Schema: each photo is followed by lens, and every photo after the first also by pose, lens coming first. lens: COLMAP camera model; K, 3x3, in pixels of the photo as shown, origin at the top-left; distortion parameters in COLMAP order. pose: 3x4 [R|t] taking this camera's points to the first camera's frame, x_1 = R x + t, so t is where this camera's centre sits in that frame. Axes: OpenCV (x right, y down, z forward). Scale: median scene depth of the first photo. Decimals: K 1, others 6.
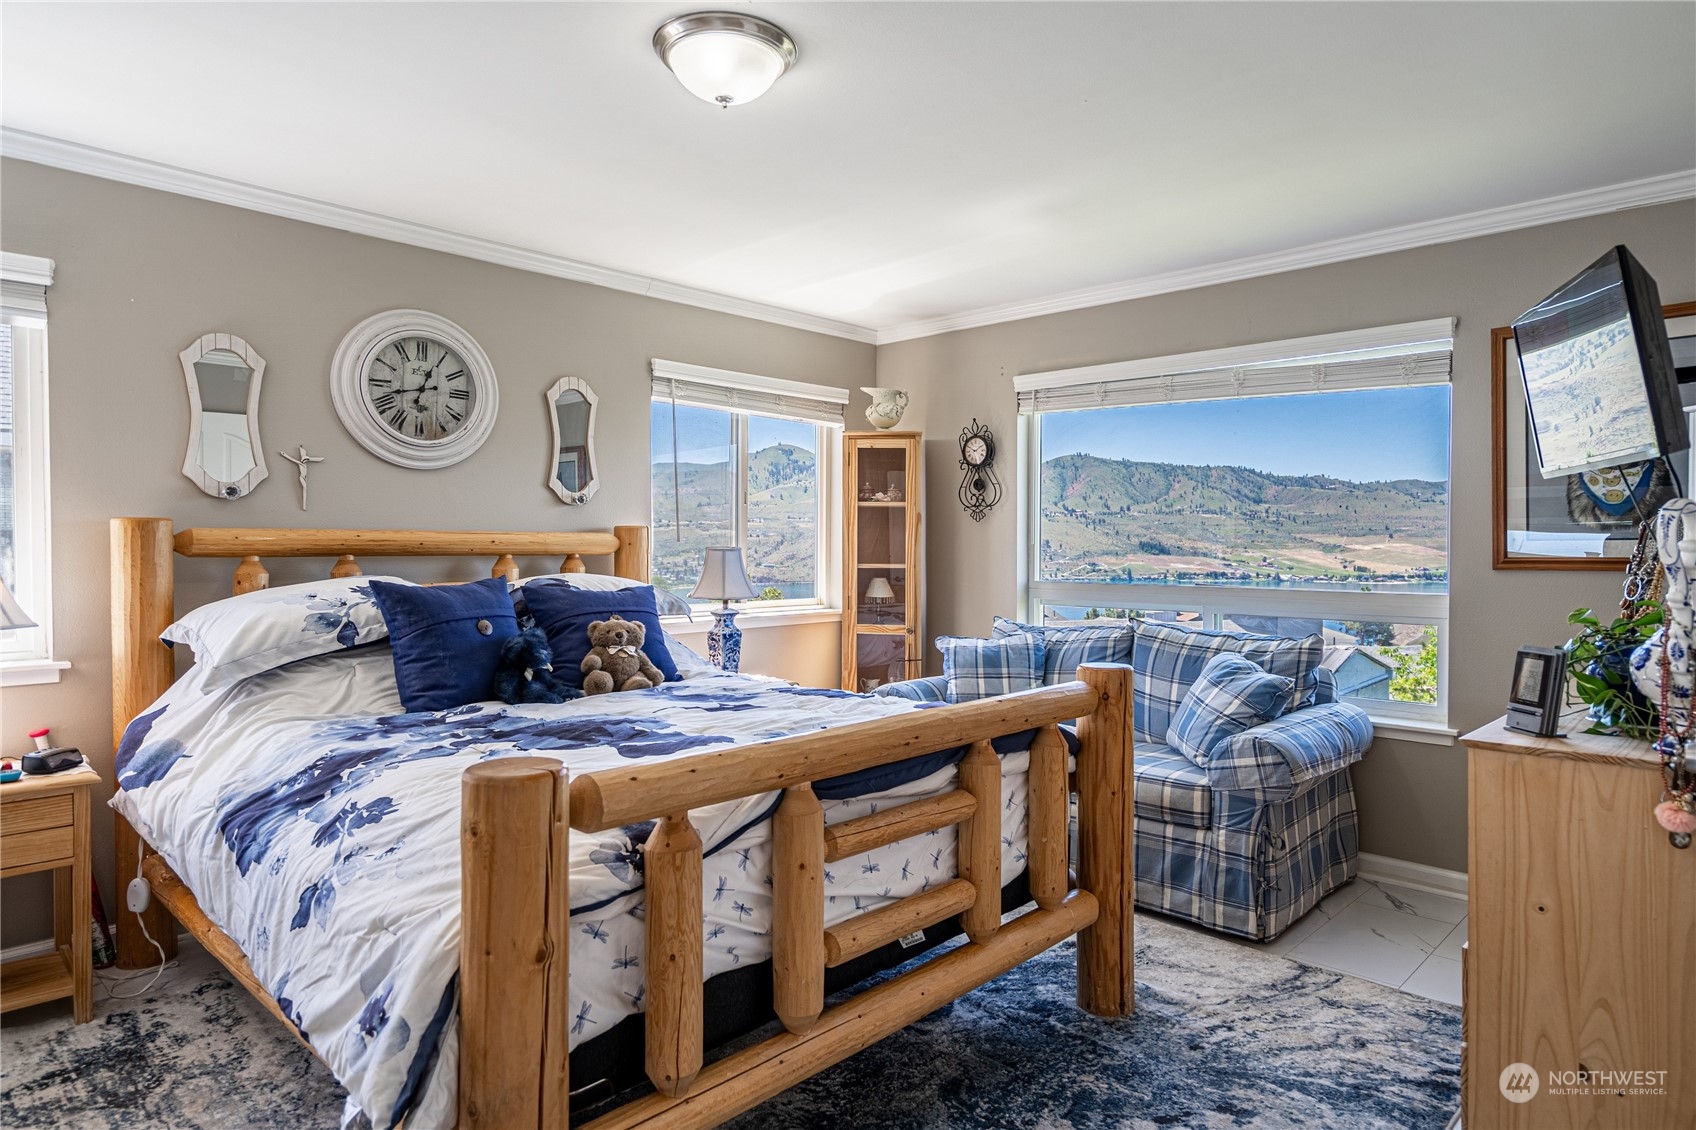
lens RADIAL K [[1015.9, 0, 880.2], [0, 1015.9, 565.7], [0, 0, 1]] dist [0.004011, 0.003755]
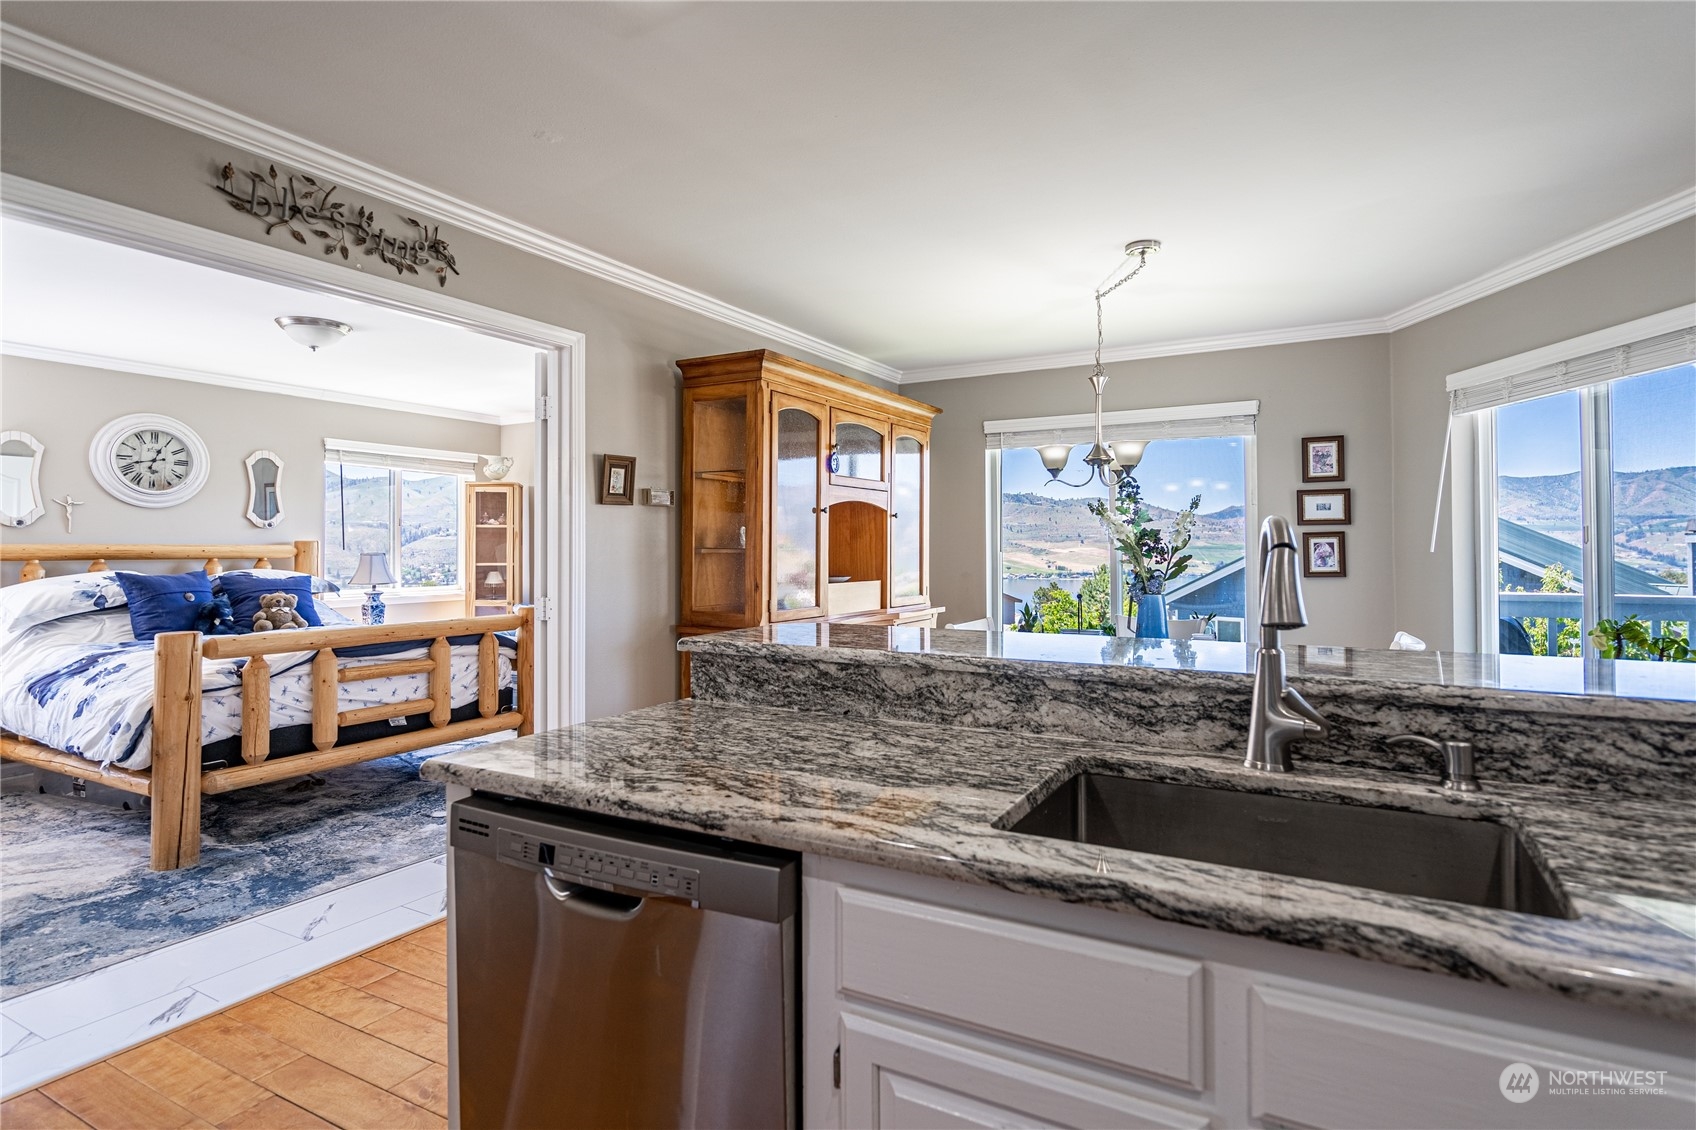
lens RADIAL K [[874.4, 0, 896.7], [0, 874.4, 541.2], [0, 0, 1]] dist [0.007702, -0.002810]
pose [[0.965784, -0.003629, 0.259322, 0.432997], [0.011812, 0.999480, -0.030004, 0.021948], [-0.259078, 0.032041, 0.965325, -0.864984]]
